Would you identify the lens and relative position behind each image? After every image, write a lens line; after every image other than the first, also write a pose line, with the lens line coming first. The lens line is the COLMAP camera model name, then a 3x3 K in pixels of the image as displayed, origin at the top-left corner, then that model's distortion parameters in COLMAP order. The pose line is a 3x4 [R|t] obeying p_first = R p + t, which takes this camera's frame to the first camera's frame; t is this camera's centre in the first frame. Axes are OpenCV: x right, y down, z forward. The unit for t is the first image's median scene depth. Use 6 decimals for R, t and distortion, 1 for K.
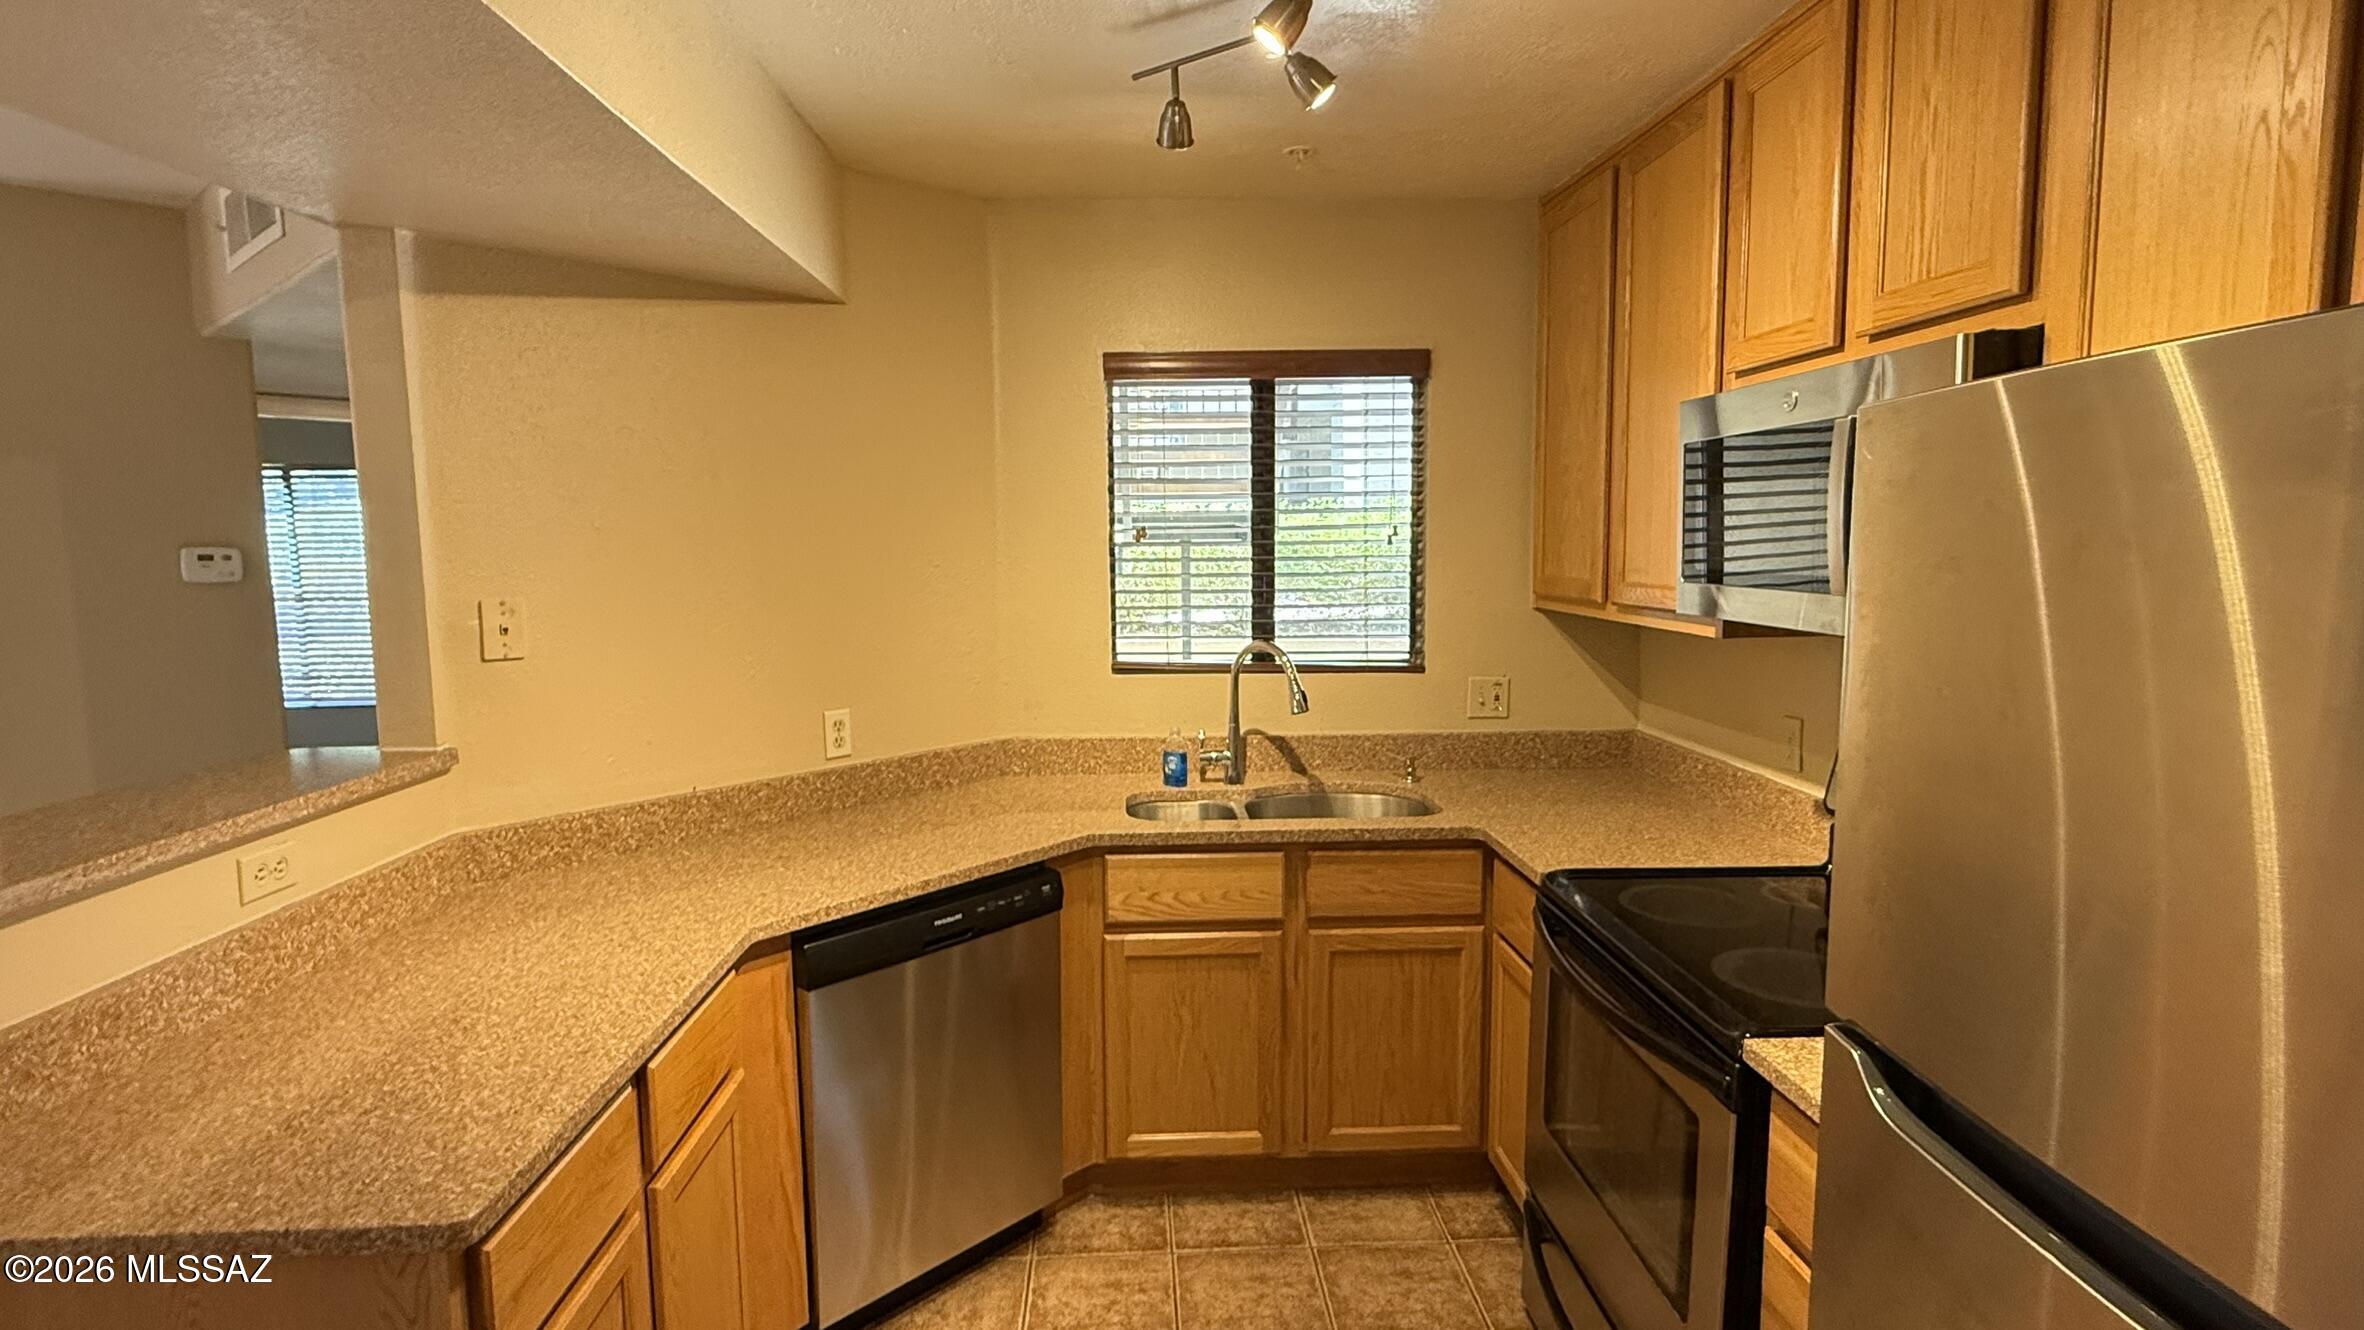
lens RADIAL K [[1181.6, 0, 1181.9], [0, 1181.6, 669.1], [0, 0, 1]] dist [0.000987, 0.000853]
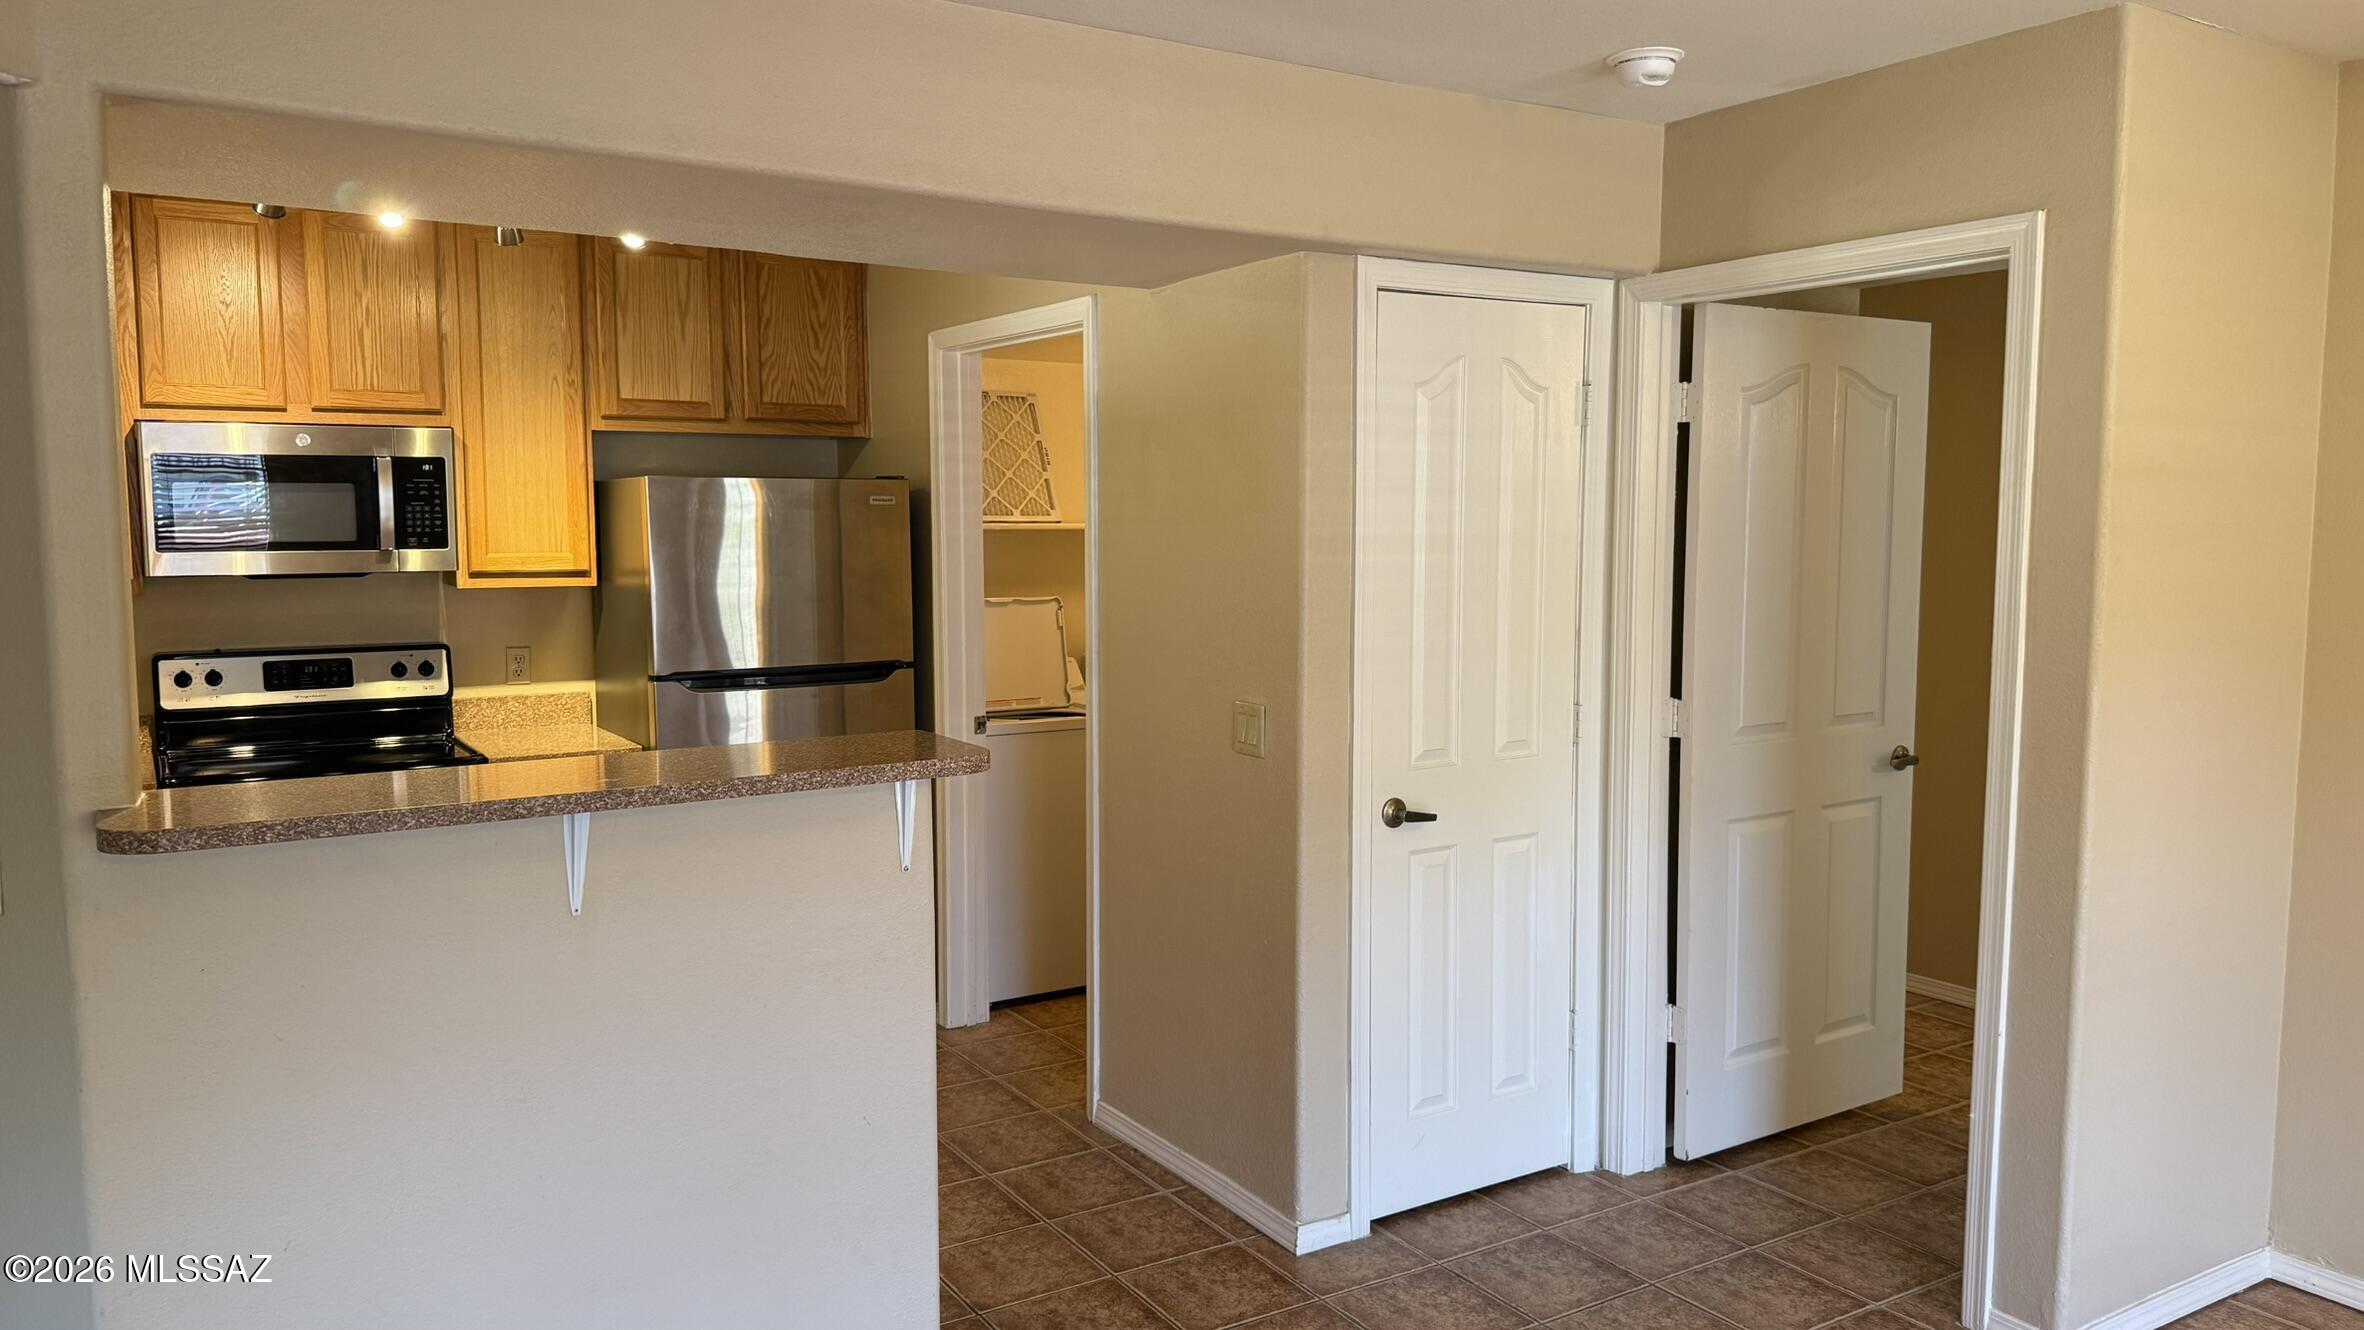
lens RADIAL K [[1660.6, 0, 1229.6], [0, 1660.6, 669.4], [0, 0, 1]] dist [0.029473, -0.085712]
pose [[-0.515058, -0.071995, 0.854127, -1.627976], [0.099513, 0.984706, 0.143011, -0.079606], [-0.851359, 0.158656, -0.500016, 0.802376]]
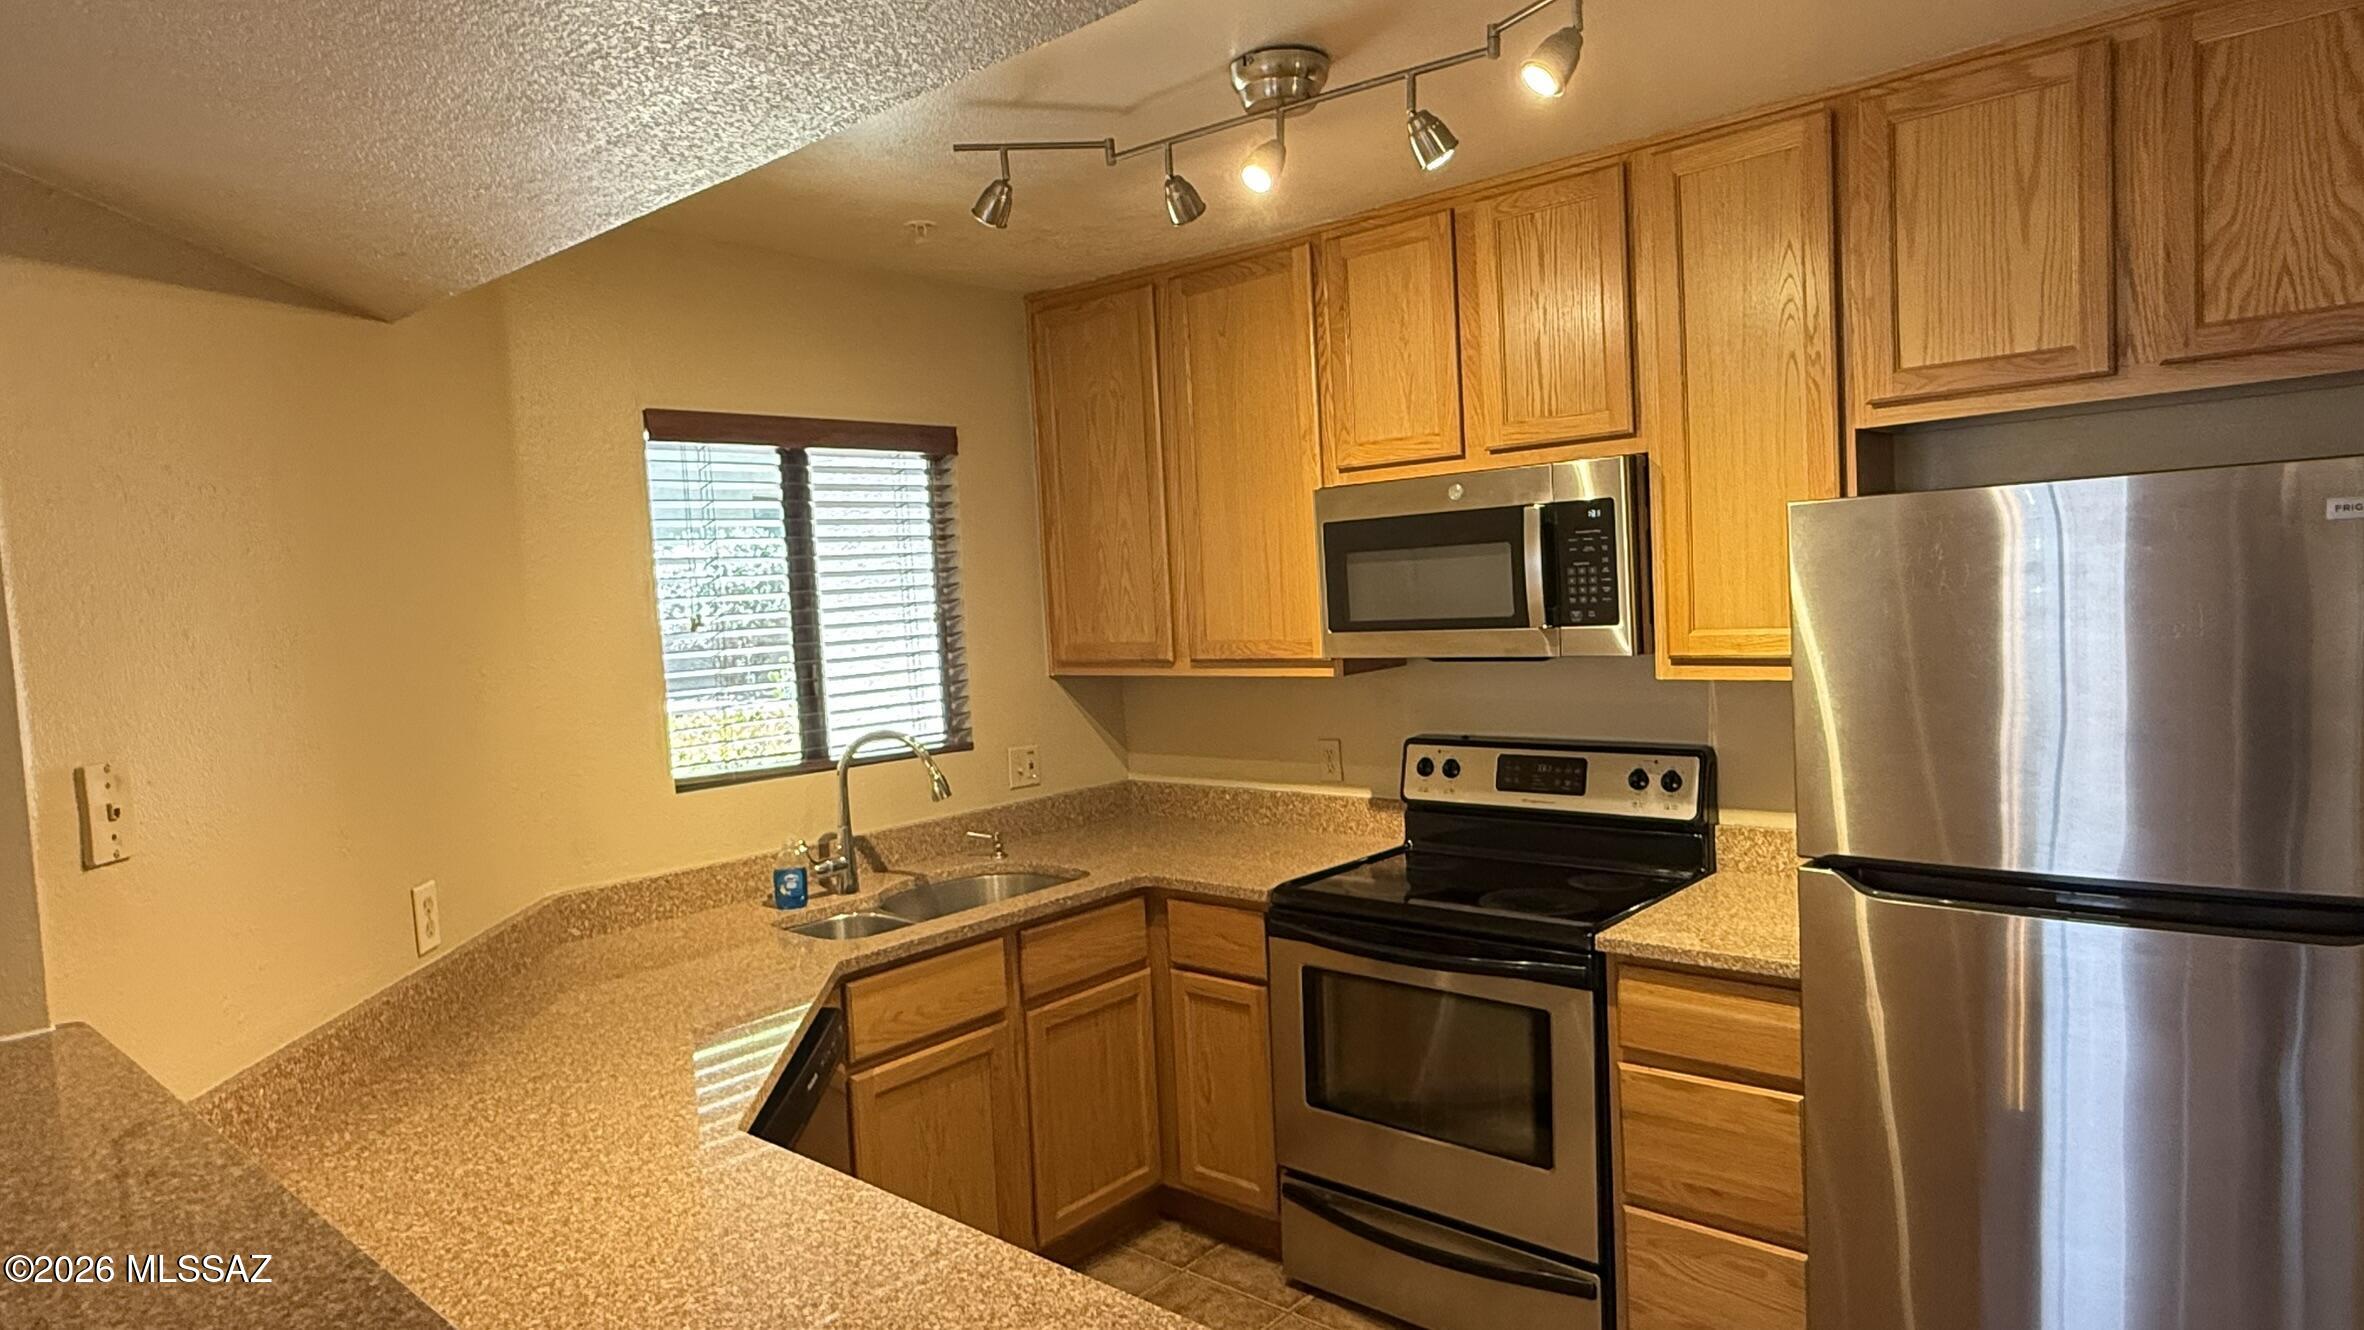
lens RADIAL K [[1337.0, 0, 1175.7], [0, 1337.0, 670.4], [0, 0, 1]] dist [0.000075, -0.000125]
pose [[0.694264, -0.071010, 0.716208, -0.609440], [0.126730, 0.991634, -0.024529, -0.017571], [-0.708475, 0.107795, 0.697455, 0.119138]]
